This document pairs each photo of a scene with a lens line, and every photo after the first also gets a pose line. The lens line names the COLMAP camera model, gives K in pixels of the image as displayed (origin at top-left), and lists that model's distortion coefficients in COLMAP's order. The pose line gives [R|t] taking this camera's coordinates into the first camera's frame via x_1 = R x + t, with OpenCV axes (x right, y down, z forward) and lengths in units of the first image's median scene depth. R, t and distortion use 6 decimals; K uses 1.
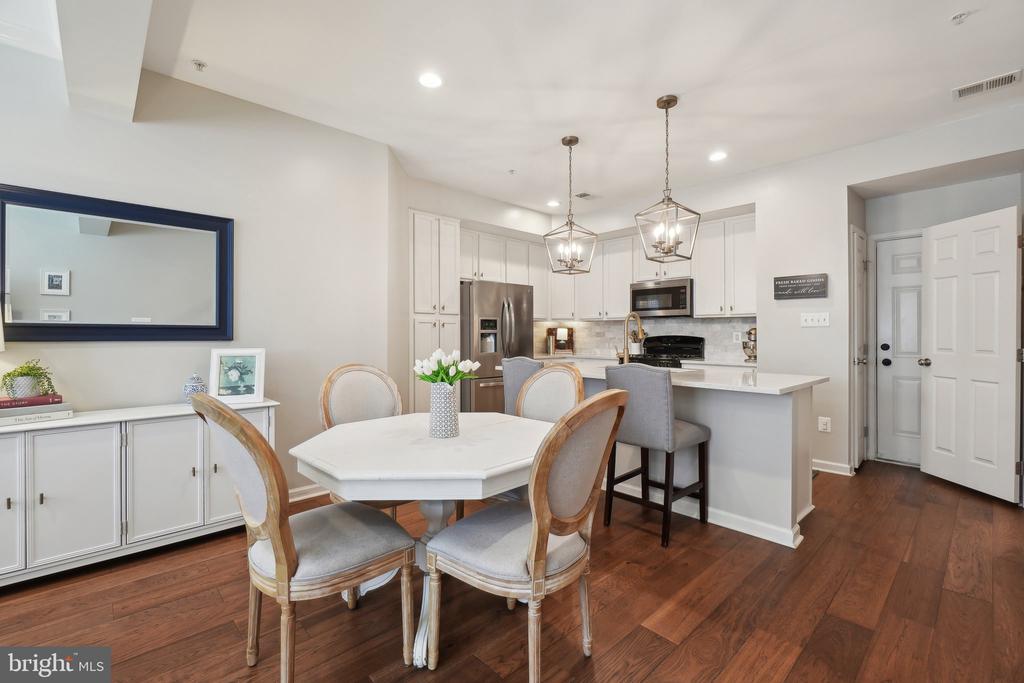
lens RADIAL K [[441.7, 0, 513.9], [0, 441.7, 335.4], [0, 0, 1]] dist [-0.000141, 0.000061]
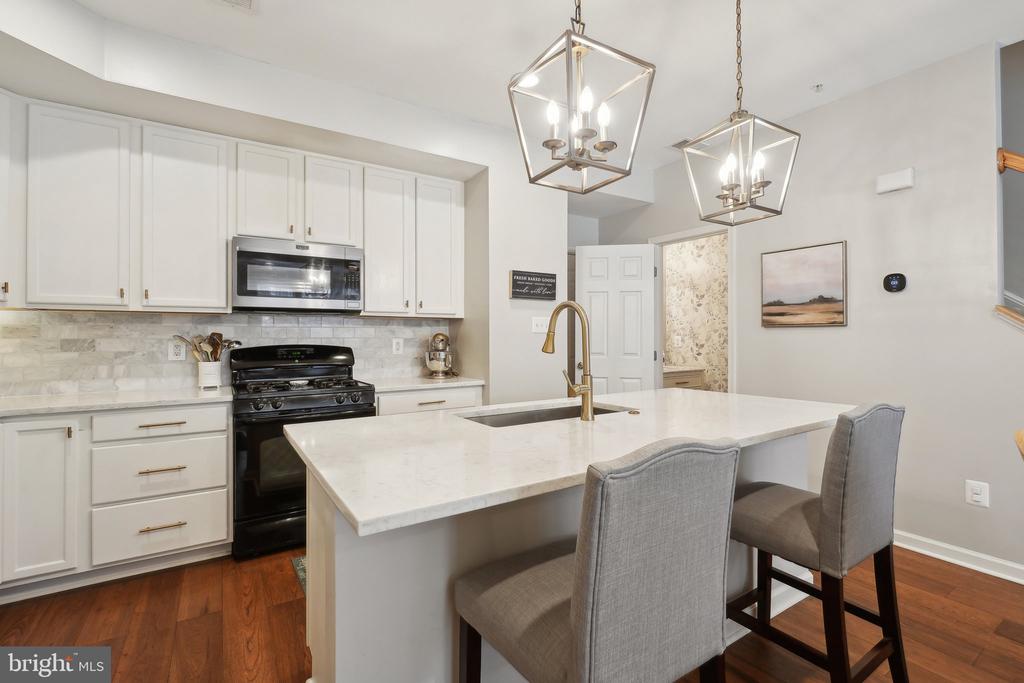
lens RADIAL K [[463.2, 0, 511.2], [0, 463.2, 328.7], [0, 0, 1]] dist [-0.001465, -0.000049]
pose [[0.181723, 0.017058, 0.983202, -0.192026], [0.005044, 0.999820, -0.018279, -0.009306], [-0.983337, 0.008281, 0.181604, 0.721747]]
